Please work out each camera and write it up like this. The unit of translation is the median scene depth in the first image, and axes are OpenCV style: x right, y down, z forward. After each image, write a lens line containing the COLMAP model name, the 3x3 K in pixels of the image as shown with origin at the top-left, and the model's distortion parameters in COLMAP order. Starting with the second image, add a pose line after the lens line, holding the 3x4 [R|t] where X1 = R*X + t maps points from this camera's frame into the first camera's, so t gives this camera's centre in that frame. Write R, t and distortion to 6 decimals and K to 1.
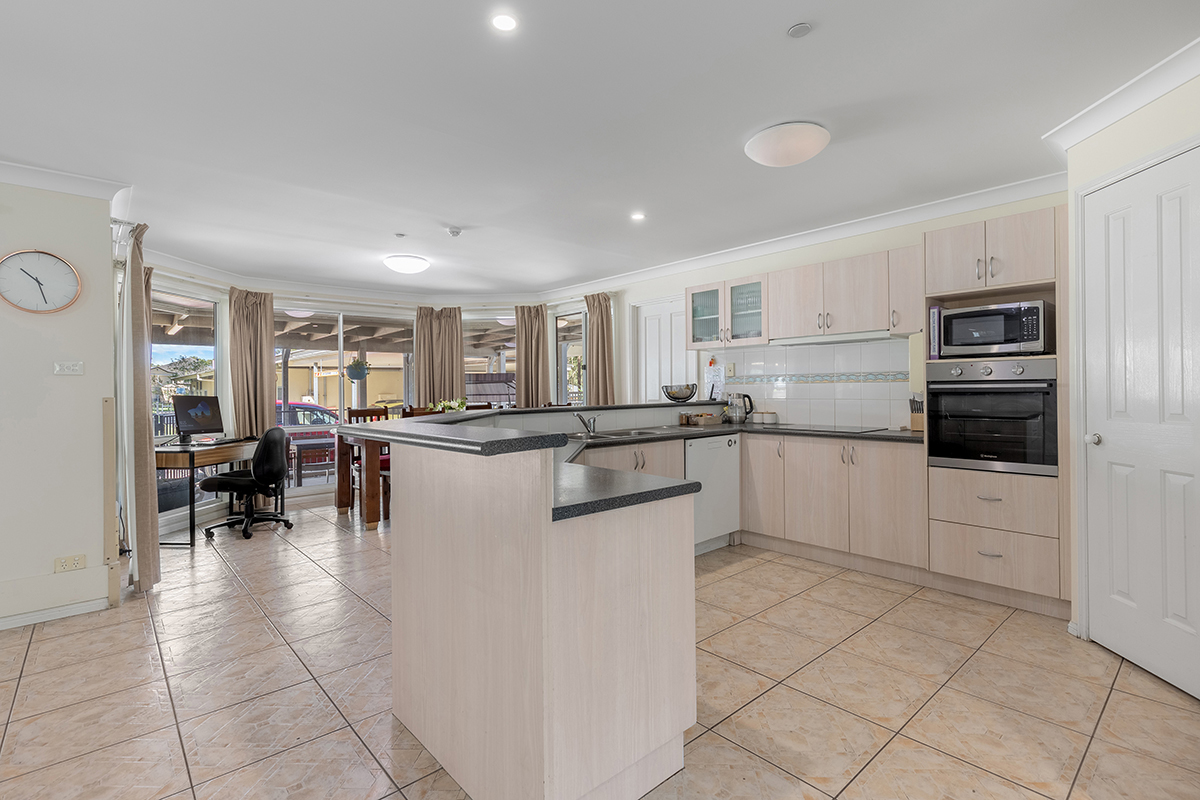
lens RADIAL K [[548.0, 0, 601.4], [0, 548.0, 394.4], [0, 0, 1]] dist [0.010423, -0.000802]
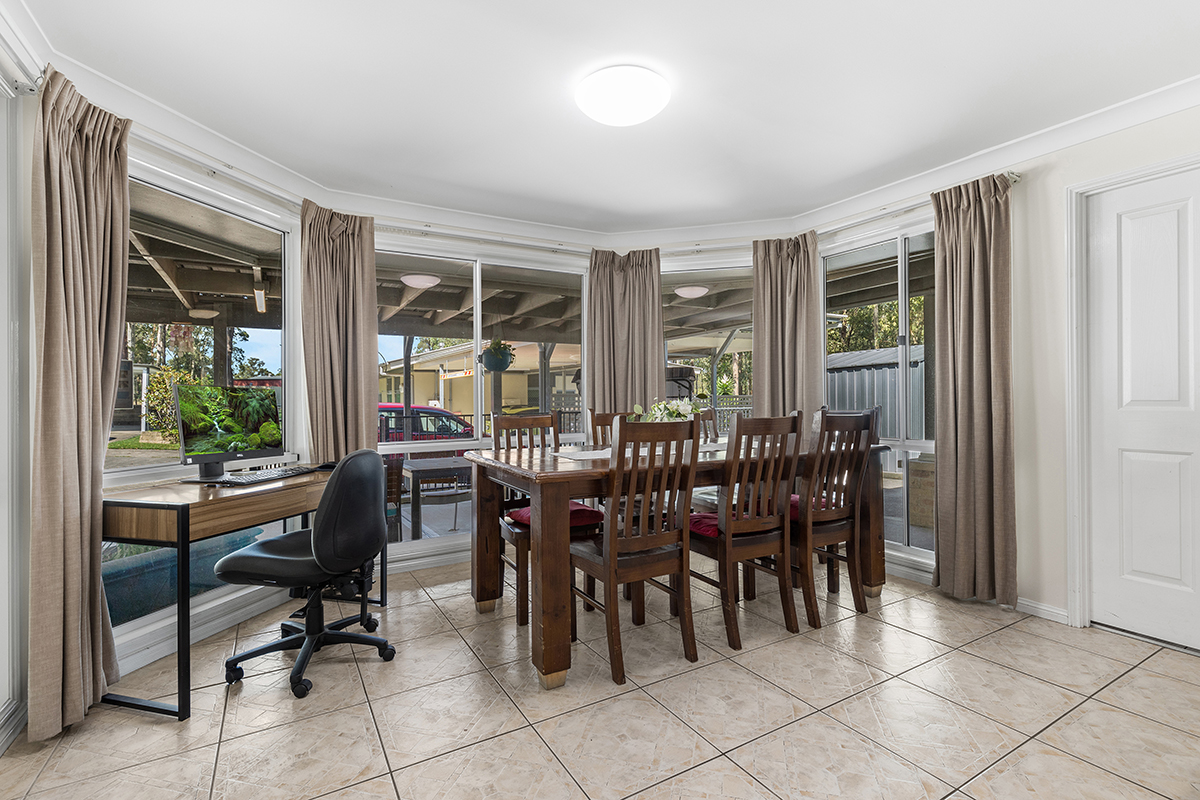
lens RADIAL K [[548.0, 0, 597.5], [0, 548.0, 400.2], [0, 0, 1]] dist [0.010423, -0.000802]
pose [[0.979438, 0.002833, -0.201725, -0.205057], [-0.003057, 0.999995, -0.000800, 0.009844], [0.201722, 0.001400, 0.979442, 0.399290]]
